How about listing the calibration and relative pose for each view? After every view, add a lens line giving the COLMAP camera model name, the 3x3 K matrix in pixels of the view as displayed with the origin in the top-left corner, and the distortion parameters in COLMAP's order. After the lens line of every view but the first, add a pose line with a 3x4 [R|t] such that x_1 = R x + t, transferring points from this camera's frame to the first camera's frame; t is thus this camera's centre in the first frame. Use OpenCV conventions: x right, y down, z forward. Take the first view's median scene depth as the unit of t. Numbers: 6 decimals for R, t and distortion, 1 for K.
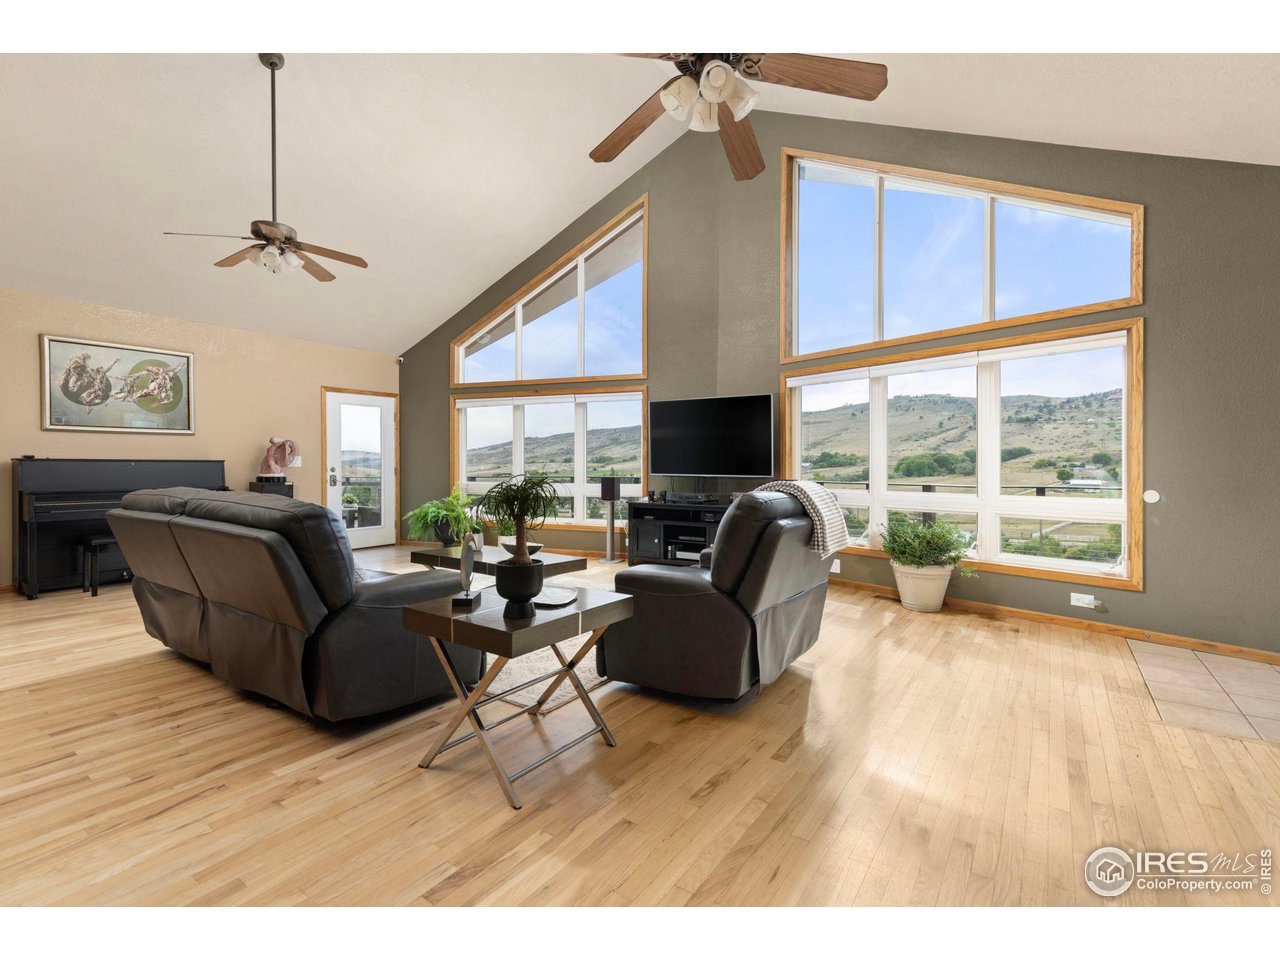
lens RADIAL K [[576.1, 0, 656.8], [0, 576.1, 470.7], [0, 0, 1]] dist [0.004641, 0.000761]
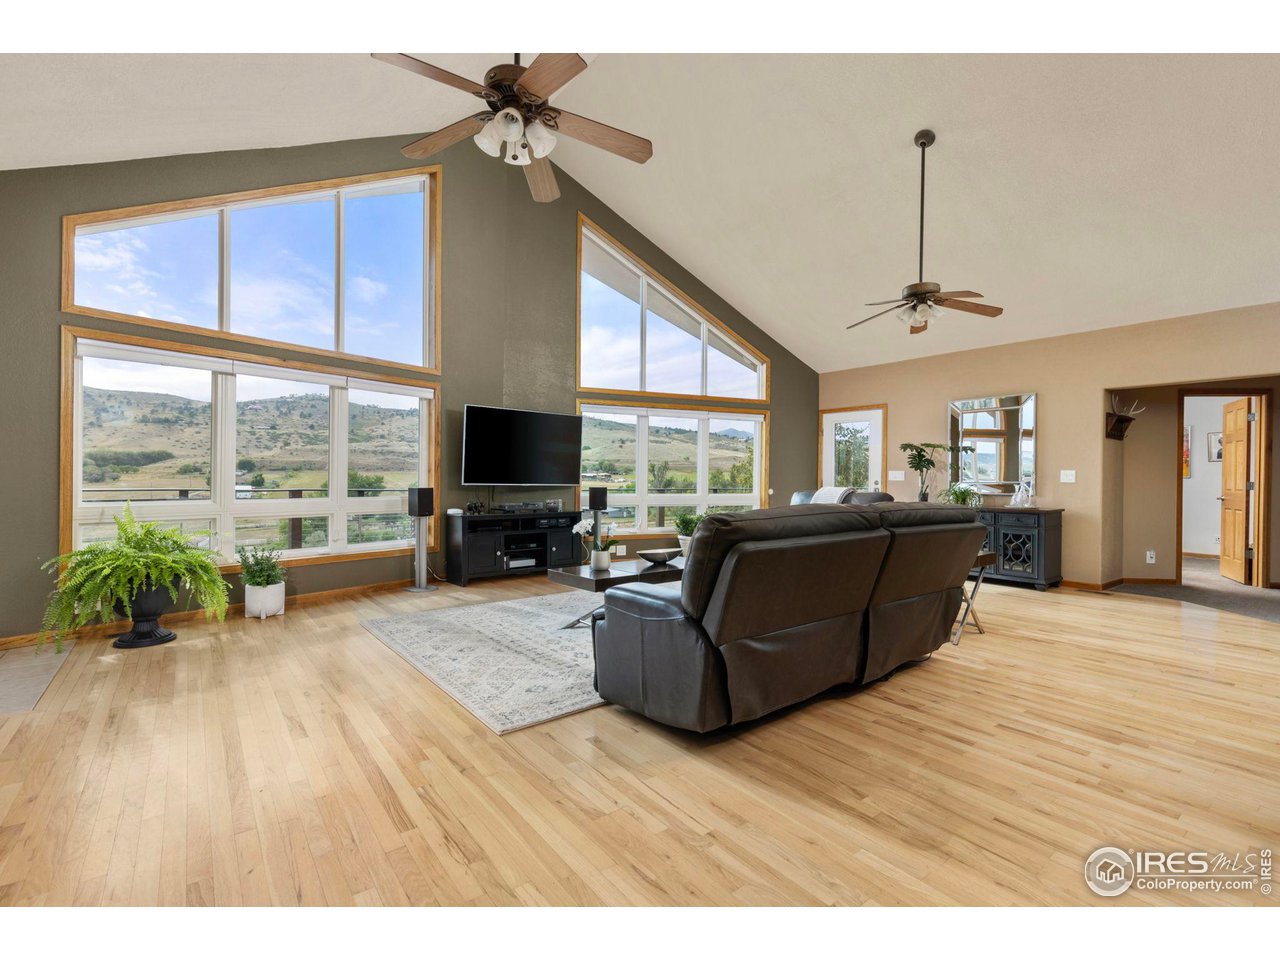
lens RADIAL K [[576.1, 0, 638.5], [0, 576.1, 486.1], [0, 0, 1]] dist [0.004641, 0.000761]
pose [[0.308551, -0.013593, 0.951111, -0.764807], [-0.002109, 0.999886, 0.014974, -0.004932], [-0.951206, -0.006626, 0.308487, 0.436305]]
